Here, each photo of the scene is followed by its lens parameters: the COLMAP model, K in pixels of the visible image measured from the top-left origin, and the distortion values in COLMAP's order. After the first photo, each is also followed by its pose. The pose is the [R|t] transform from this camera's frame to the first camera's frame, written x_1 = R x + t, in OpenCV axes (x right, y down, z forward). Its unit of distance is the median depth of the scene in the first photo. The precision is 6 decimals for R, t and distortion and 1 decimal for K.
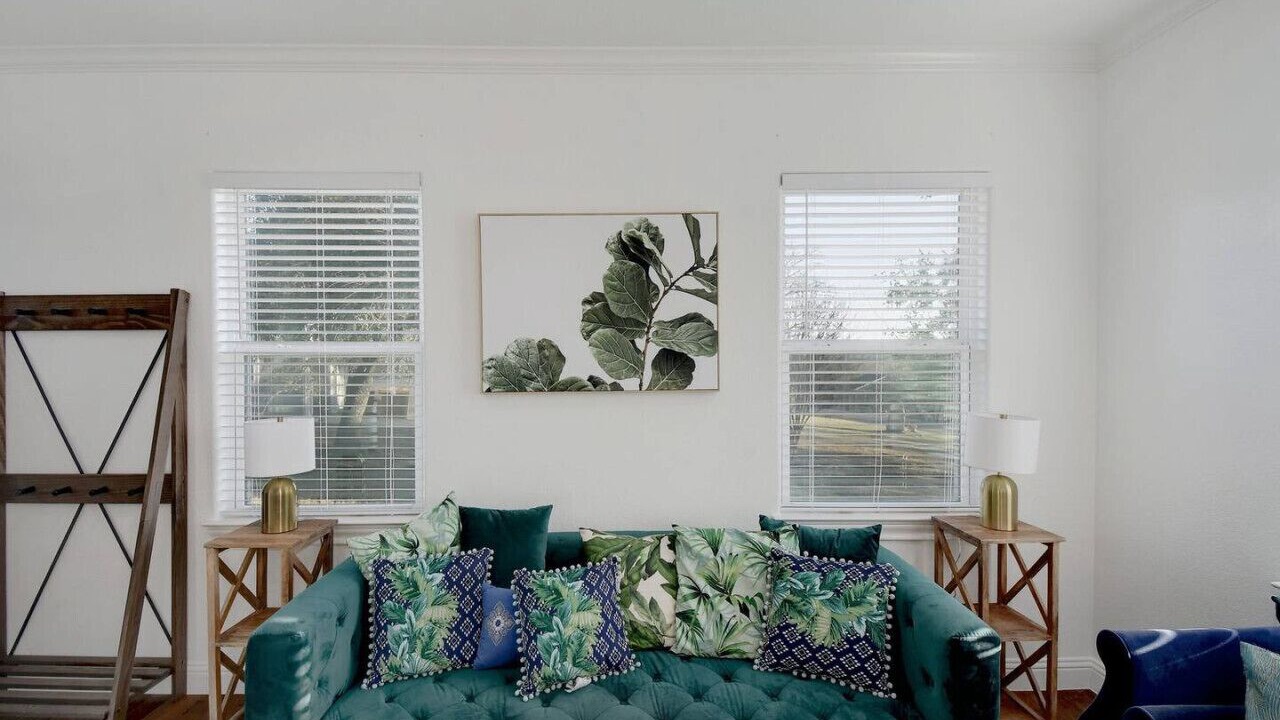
lens RADIAL K [[591.7, 0, 640.1], [0, 591.7, 352.8], [0, 0, 1]] dist [0.011574, -0.000058]
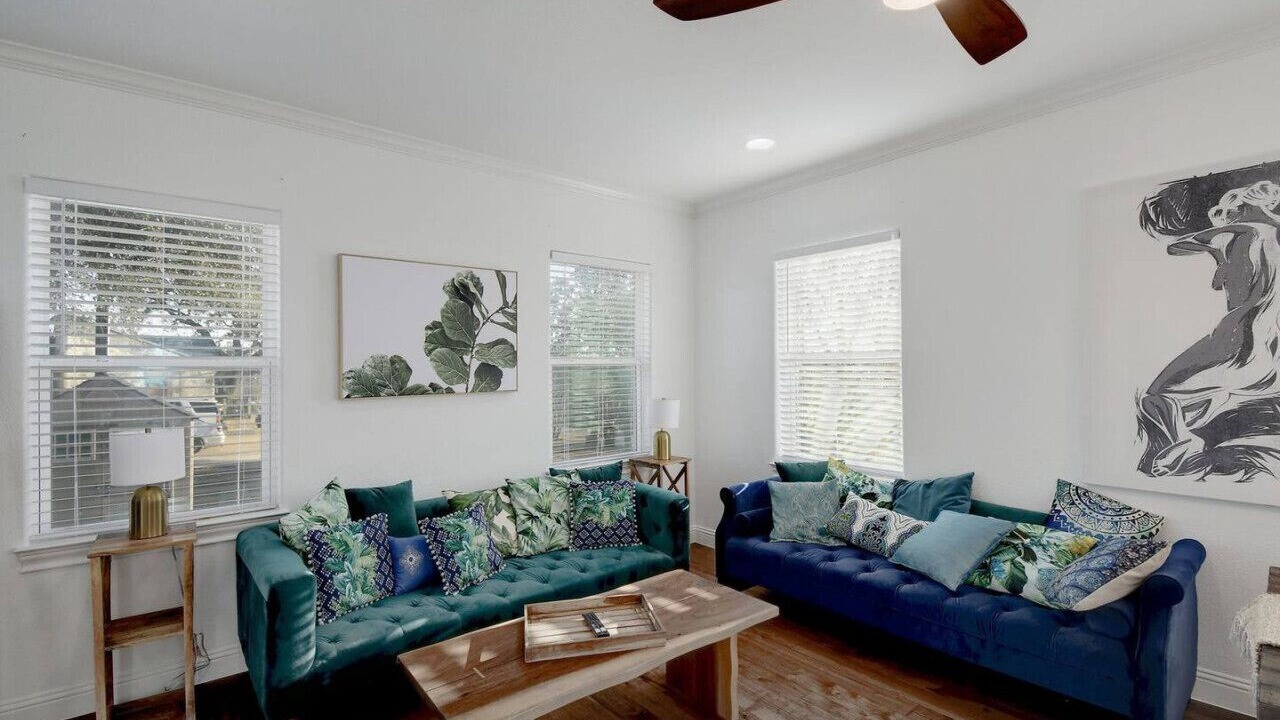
lens RADIAL K [[583.5, 0, 635.9], [0, 583.5, 363.5], [0, 0, 1]] dist [-0.004732, -0.000571]
pose [[0.766787, -0.000579, 0.641902, -0.585199], [0.007354, 0.999942, -0.007883, 0.008555], [-0.641860, 0.010765, 0.766746, -0.322288]]
